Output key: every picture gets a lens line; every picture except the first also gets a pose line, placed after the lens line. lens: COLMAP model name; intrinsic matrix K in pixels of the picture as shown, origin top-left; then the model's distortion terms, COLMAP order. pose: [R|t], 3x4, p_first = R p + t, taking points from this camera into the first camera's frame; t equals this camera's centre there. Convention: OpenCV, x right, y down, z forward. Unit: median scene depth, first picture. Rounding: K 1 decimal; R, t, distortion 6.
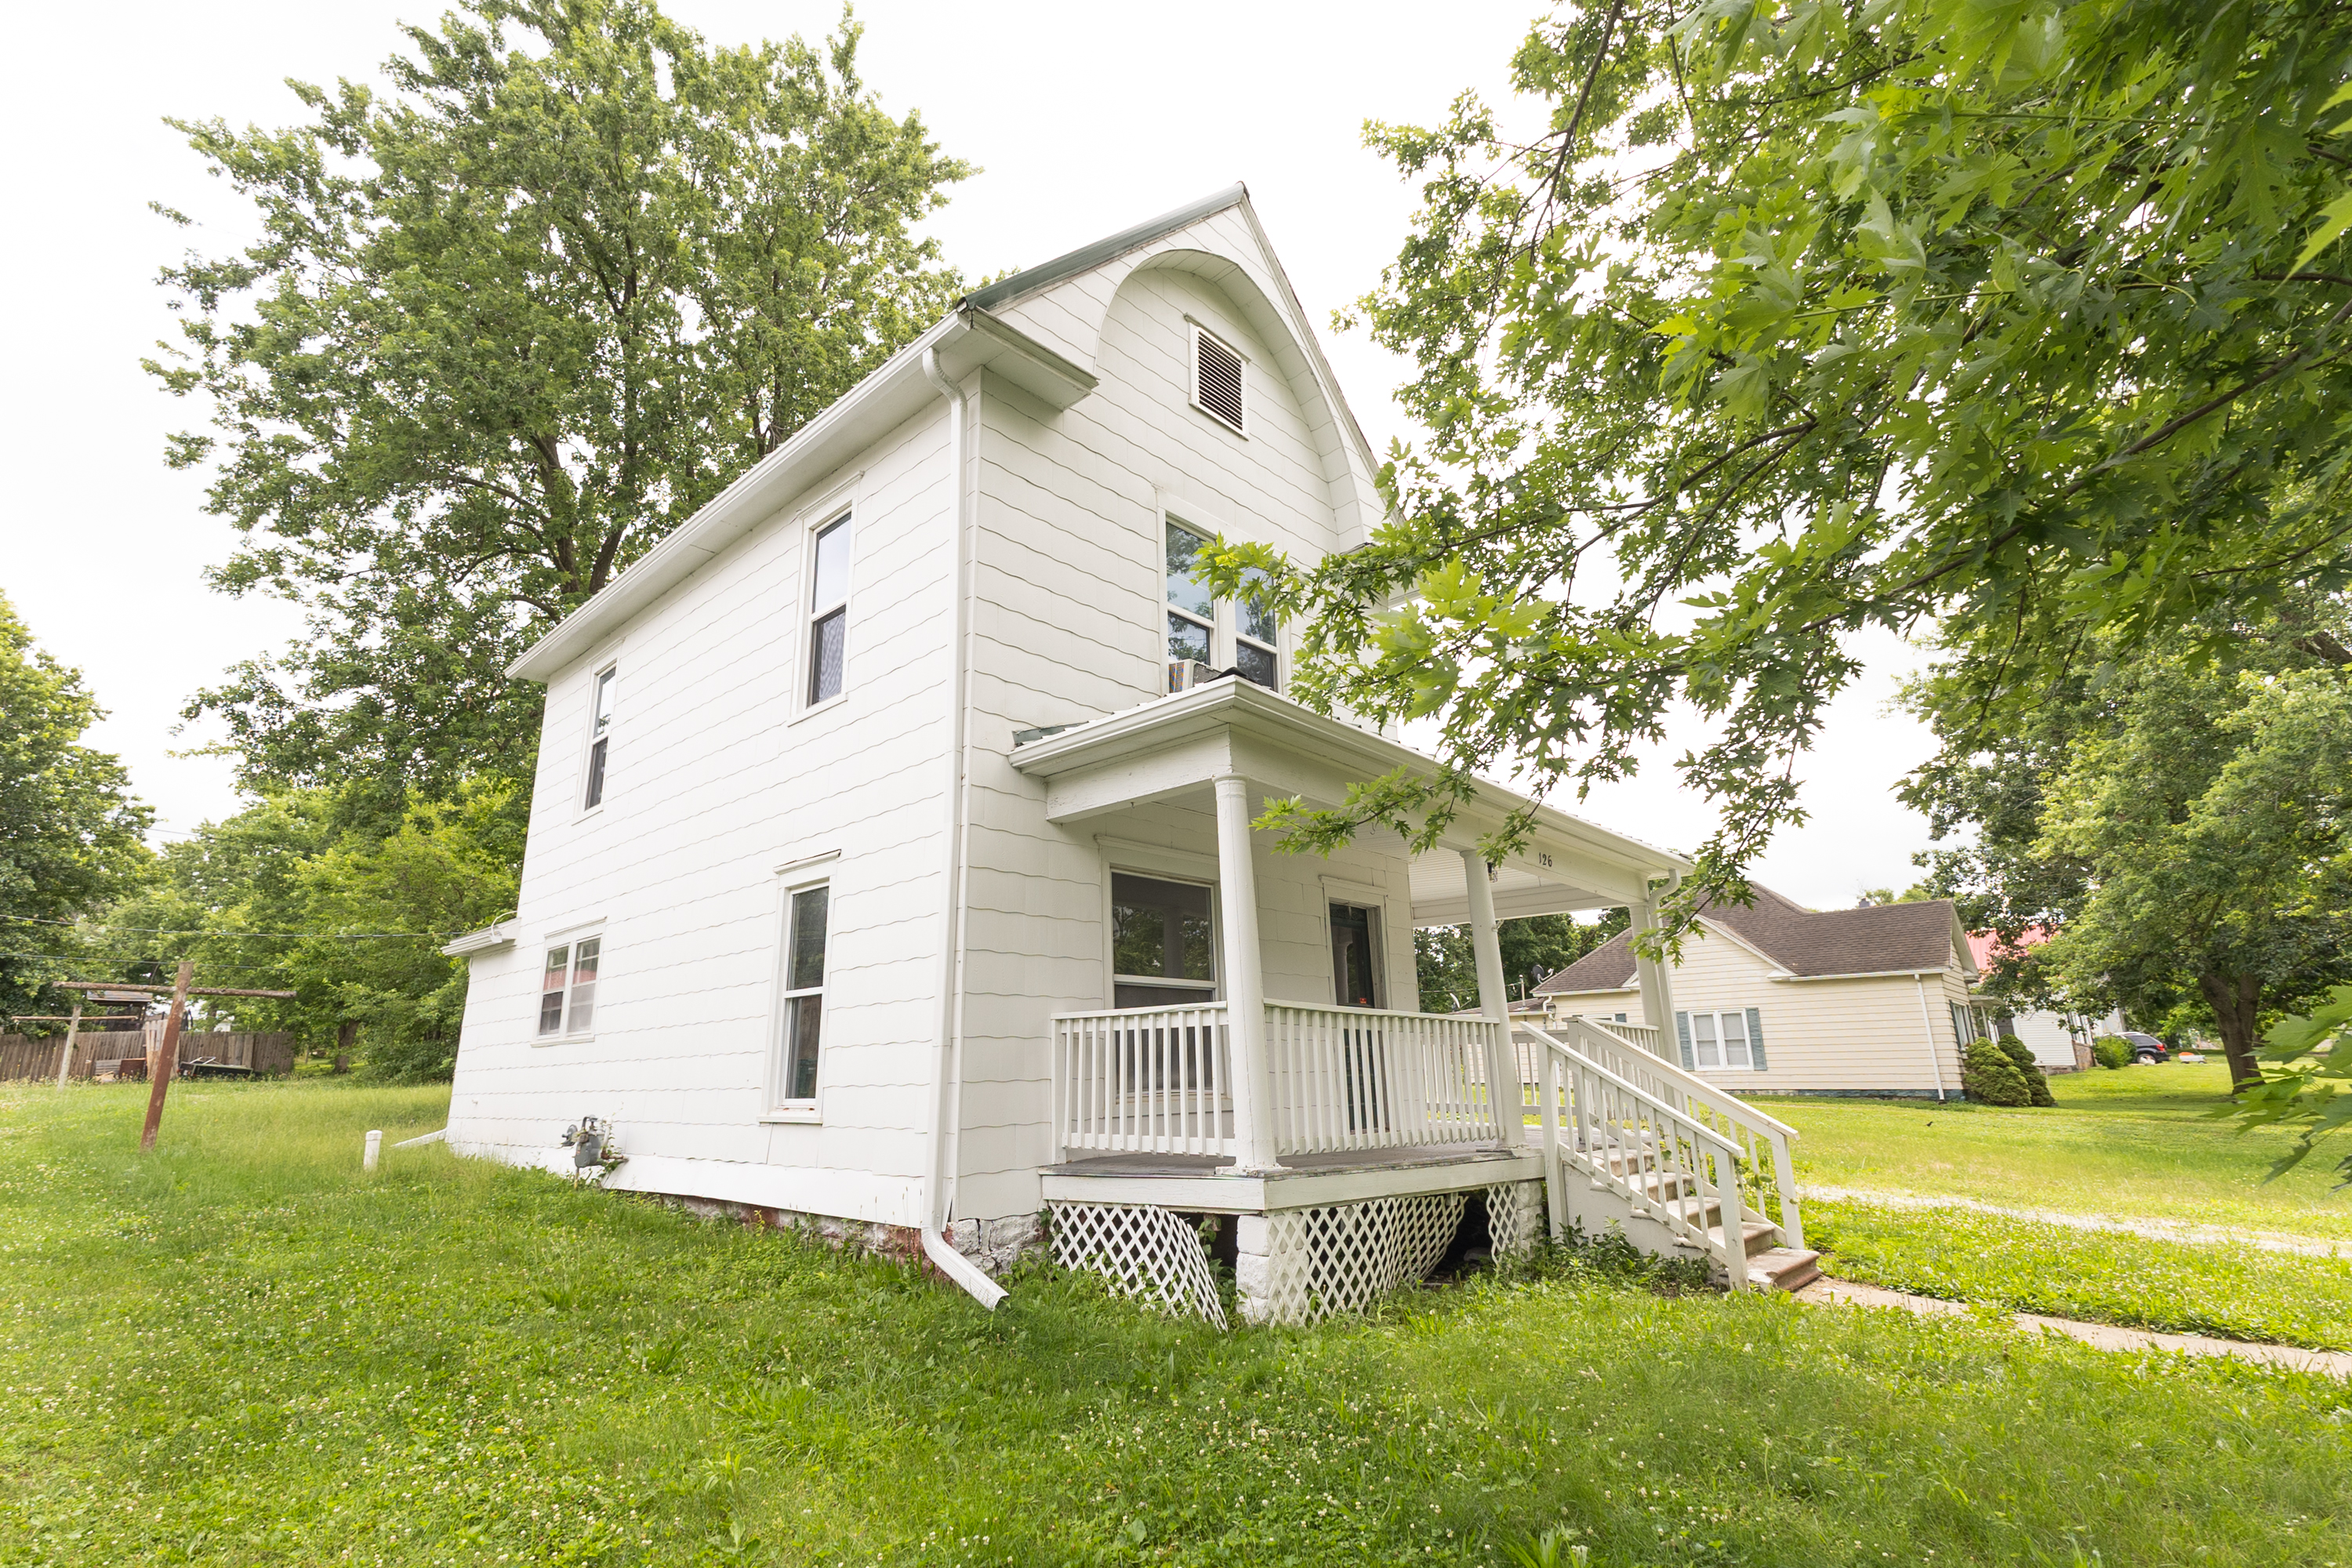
lens RADIAL K [[1105.1, 0, 1176.9], [0, 1105.1, 772.8], [0, 0, 1]] dist [0.031481, -0.000109]
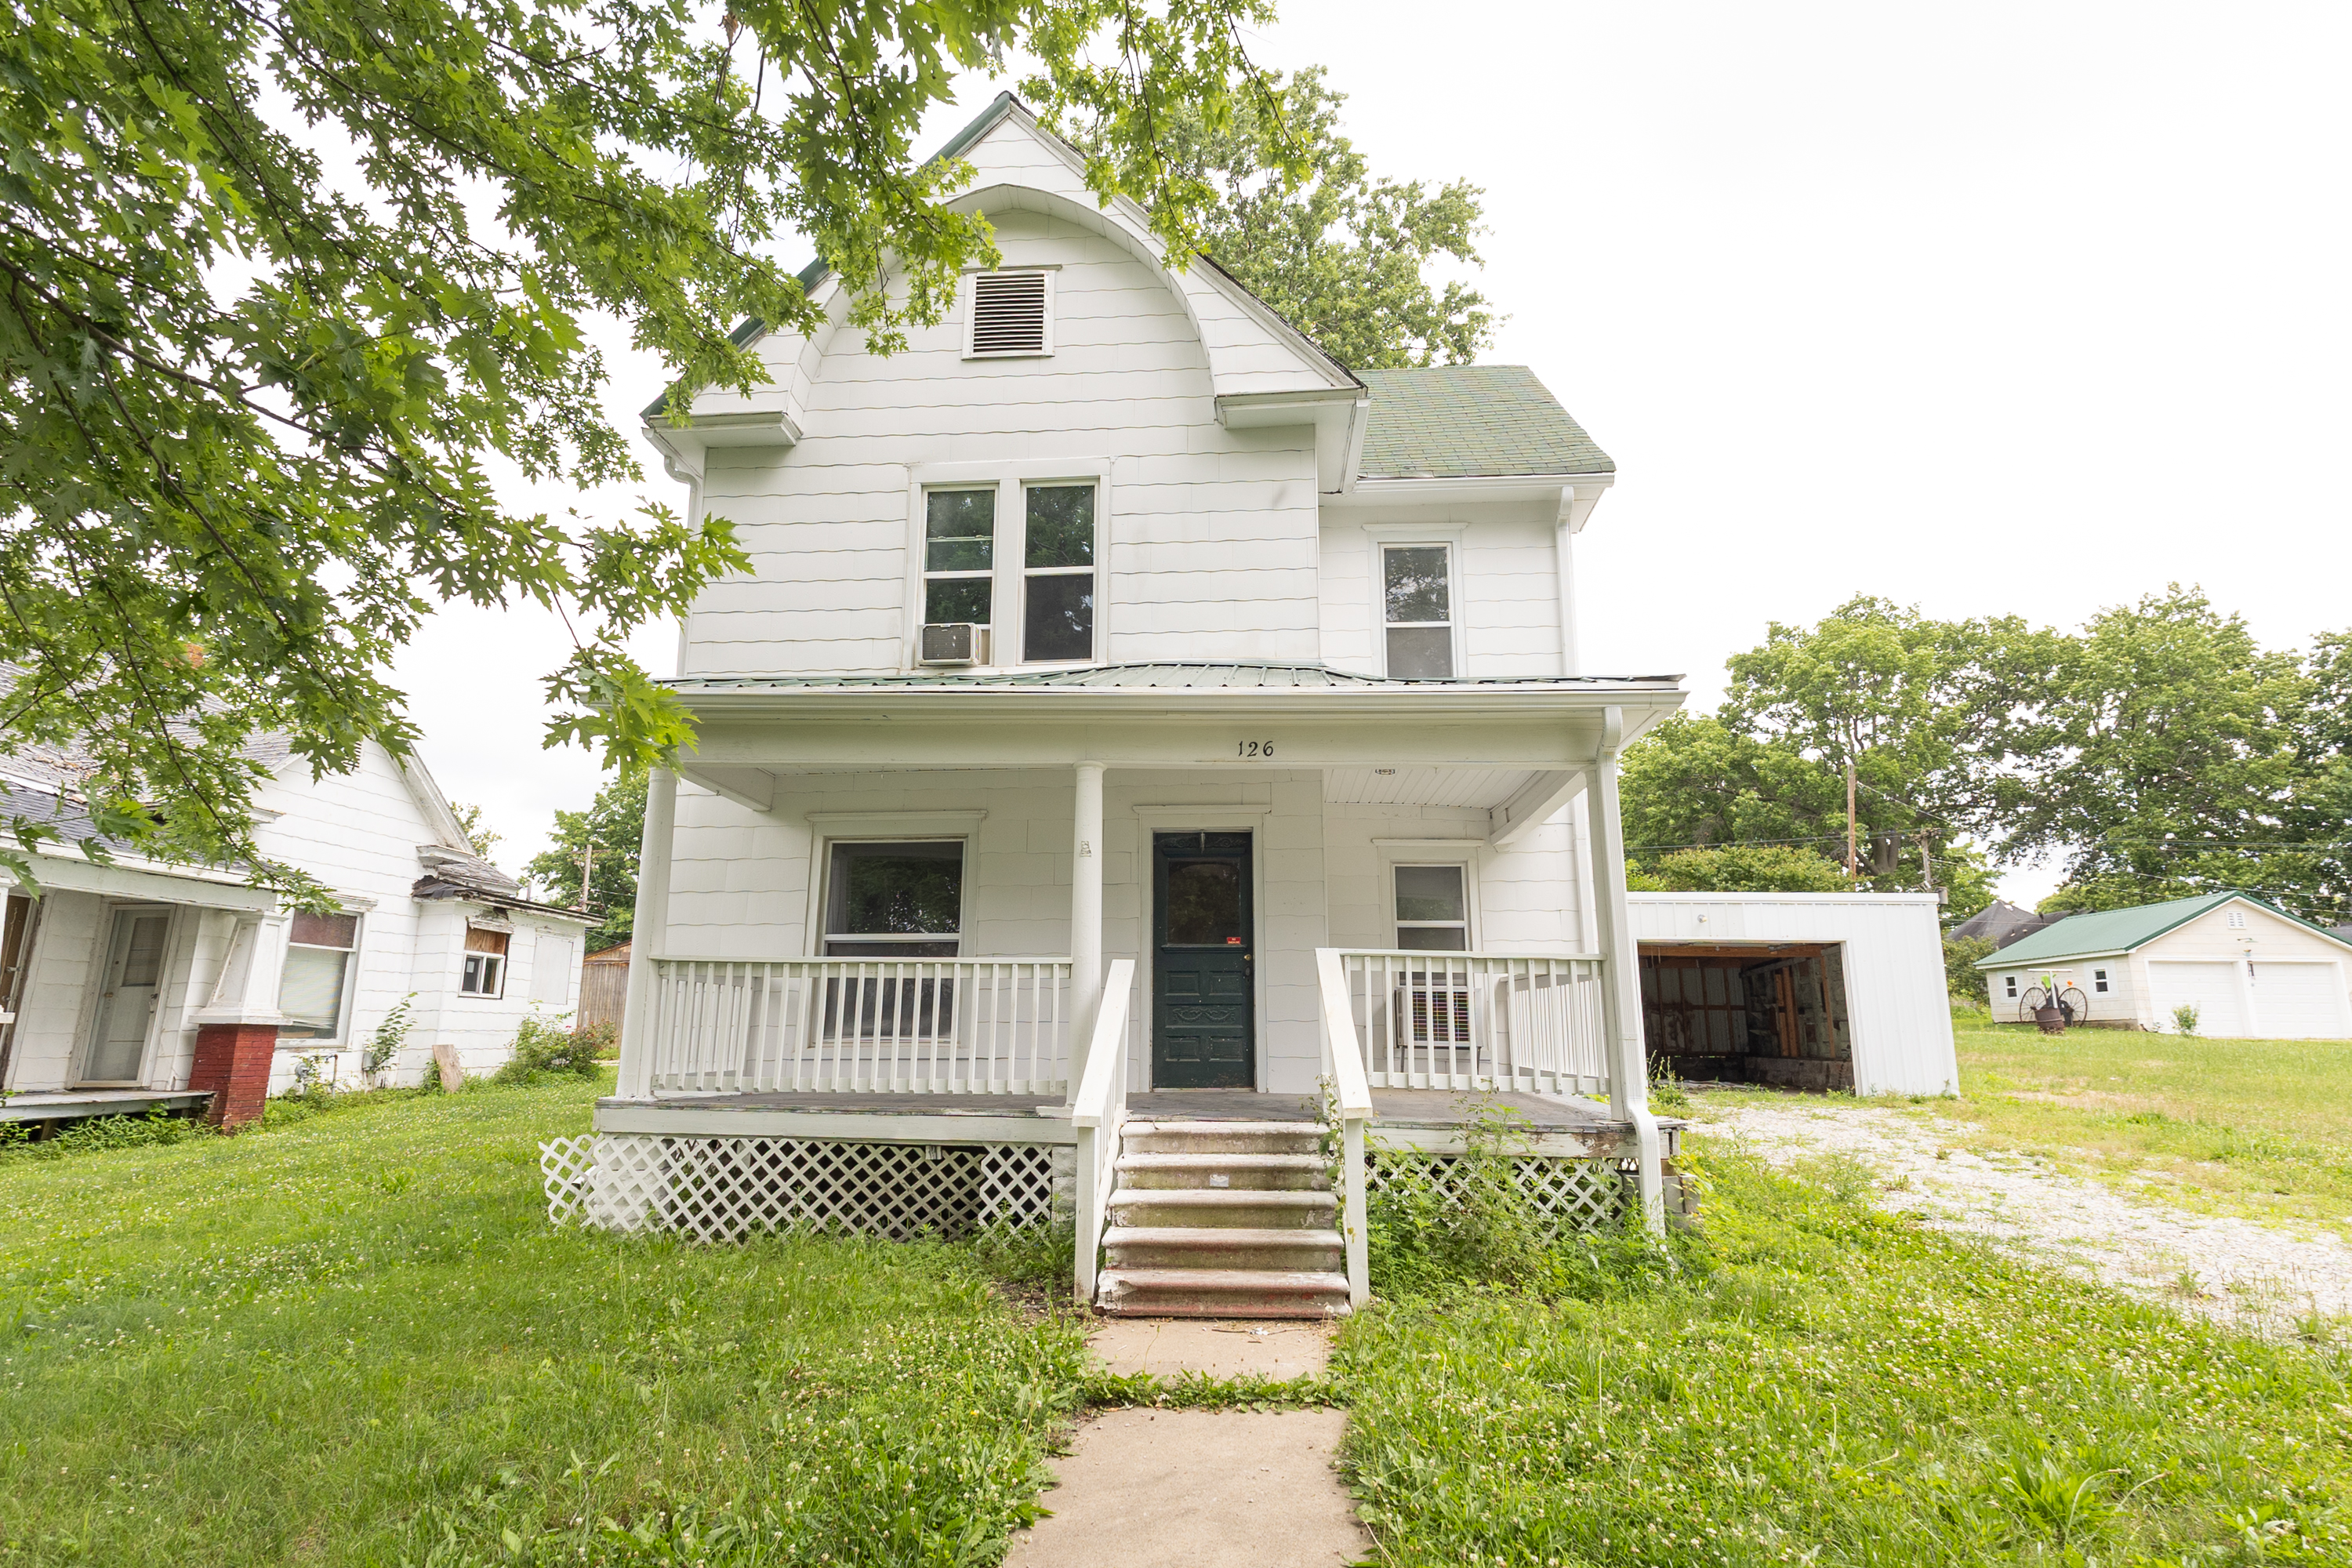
lens RADIAL K [[1186.4, 0, 1177.3], [0, 1186.4, 784.0], [0, 0, 1]] dist [0.017669, -0.001473]
pose [[0.630235, -0.145378, -0.762672, 1.109985], [0.188994, 0.981491, -0.030913, 0.137177], [0.753051, -0.124658, 0.646046, 0.509186]]
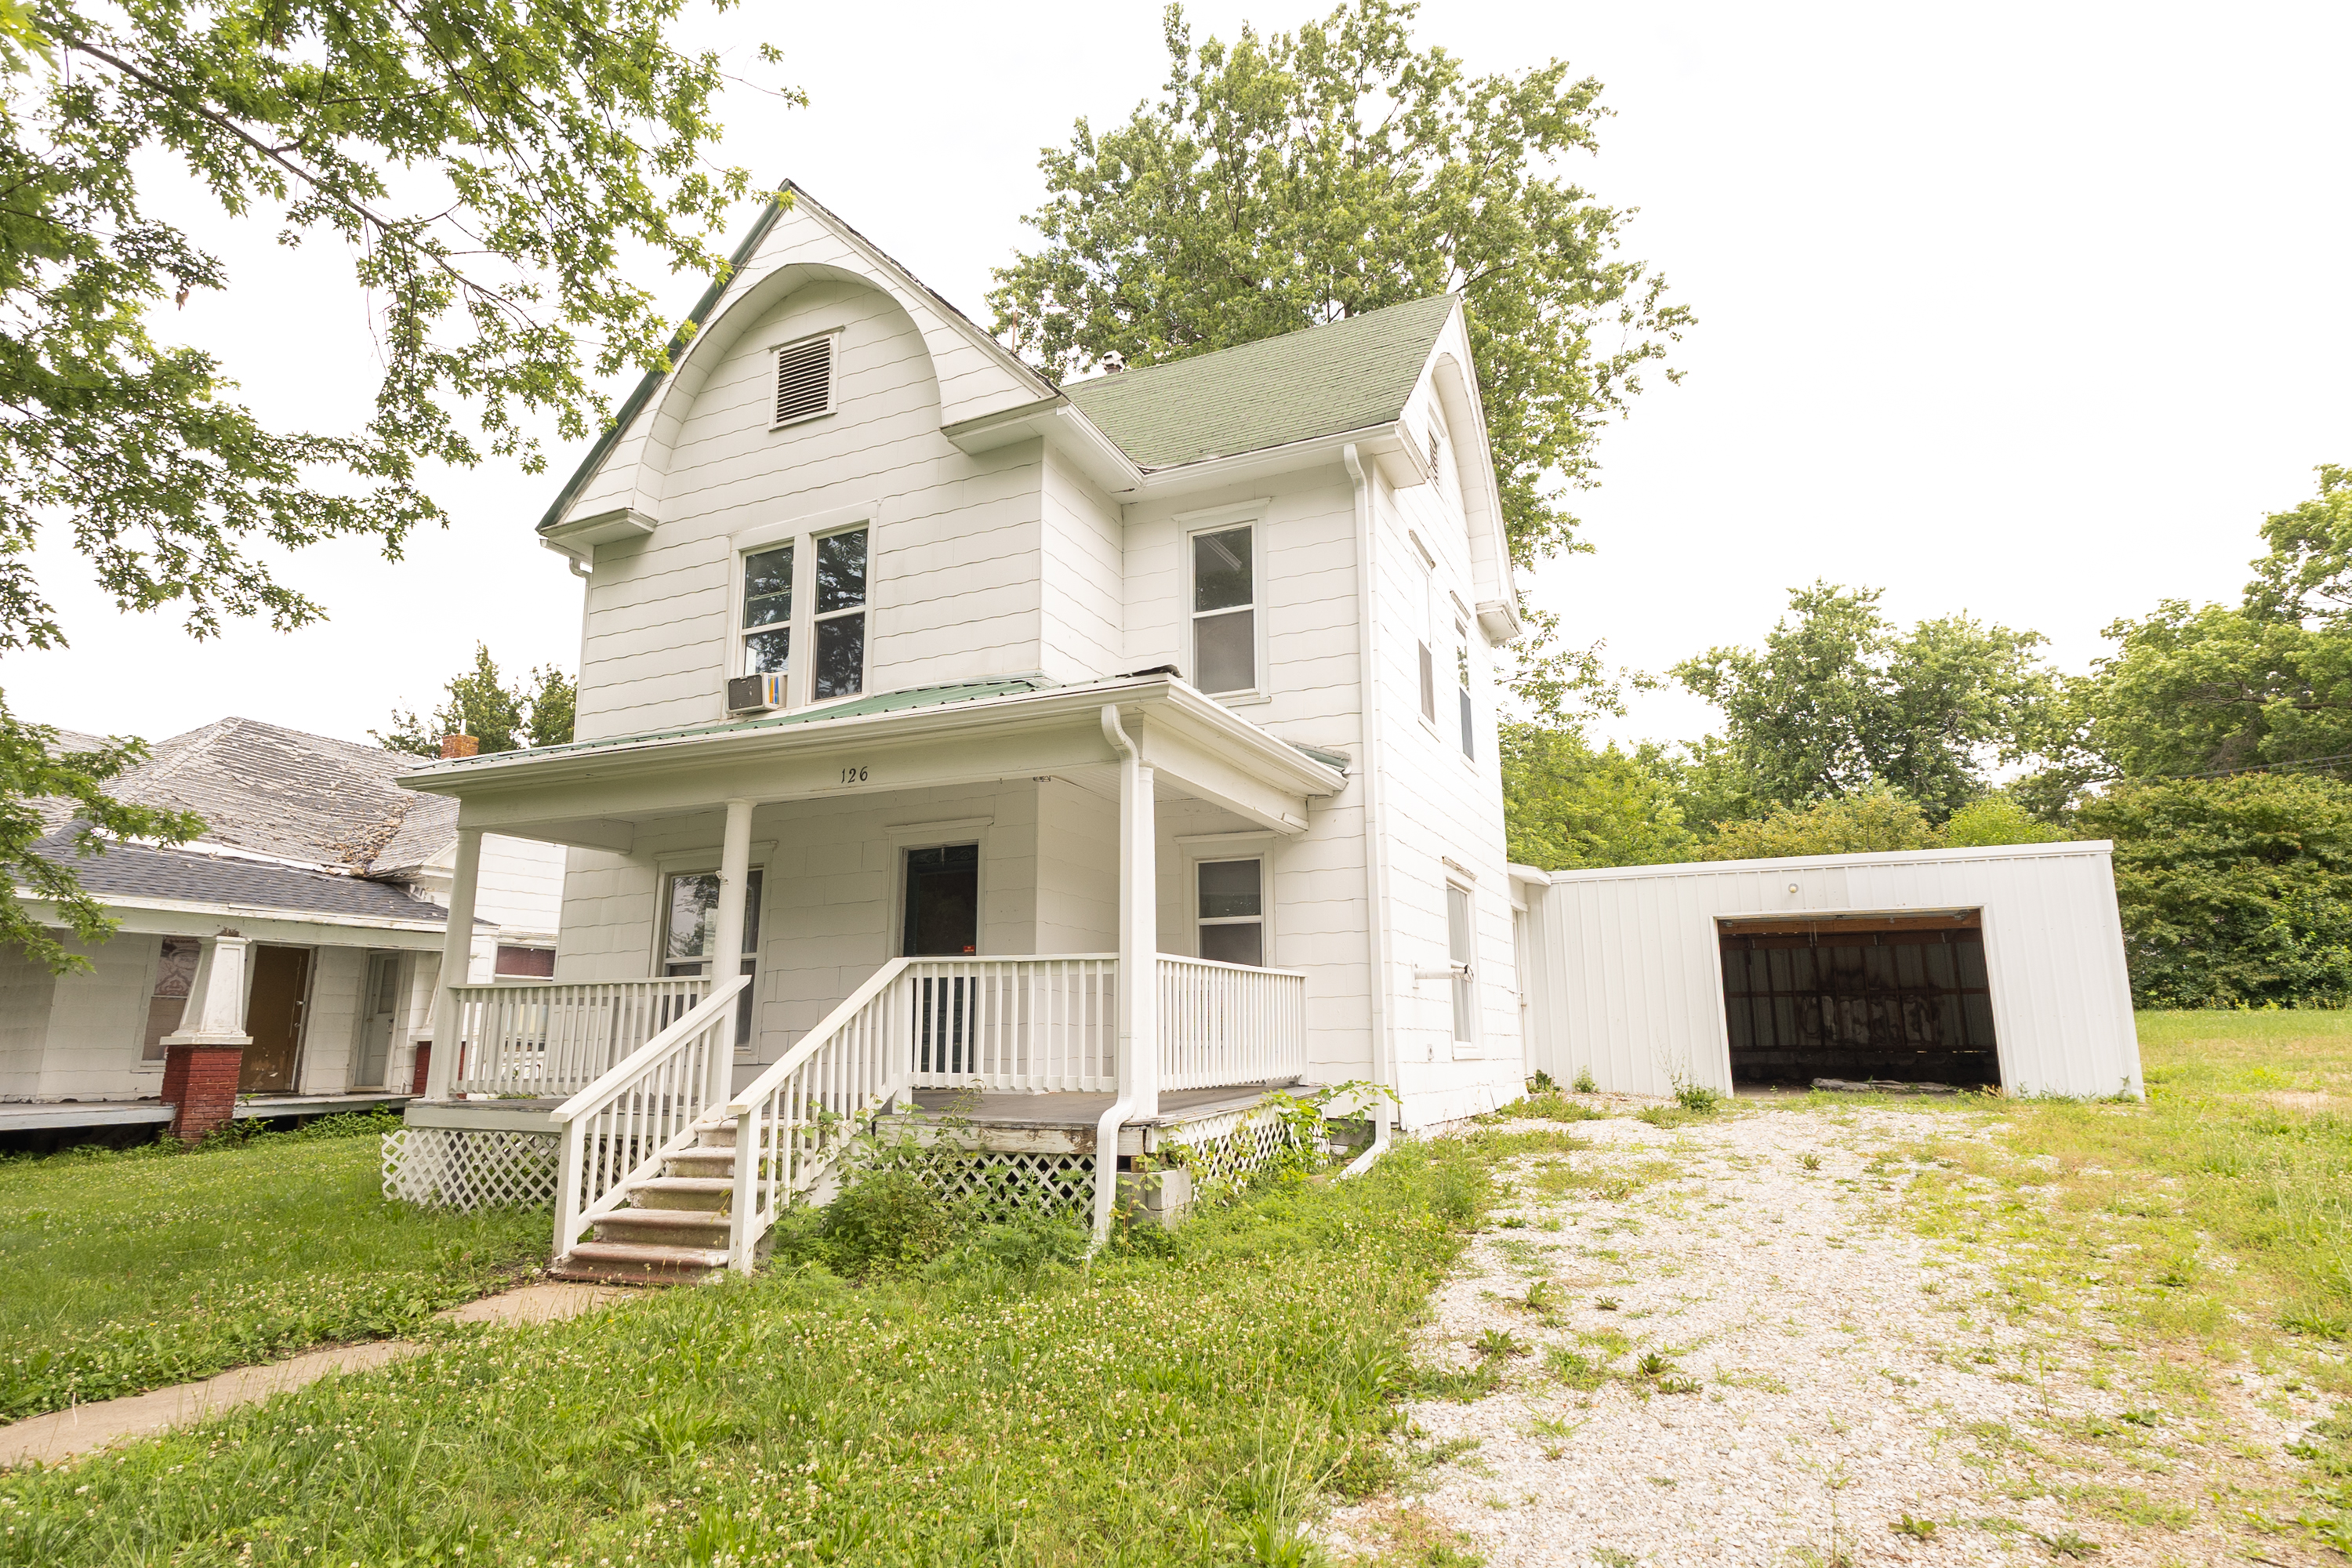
lens RADIAL K [[1267.3, 0, 1177.0], [0, 1267.3, 786.7], [0, 0, 1]] dist [0.017134, 0.000460]
pose [[0.317648, -0.176620, -0.931614, 1.552653], [0.254093, 0.962421, -0.095823, 0.283516], [0.913529, -0.206279, 0.350589, 1.065346]]
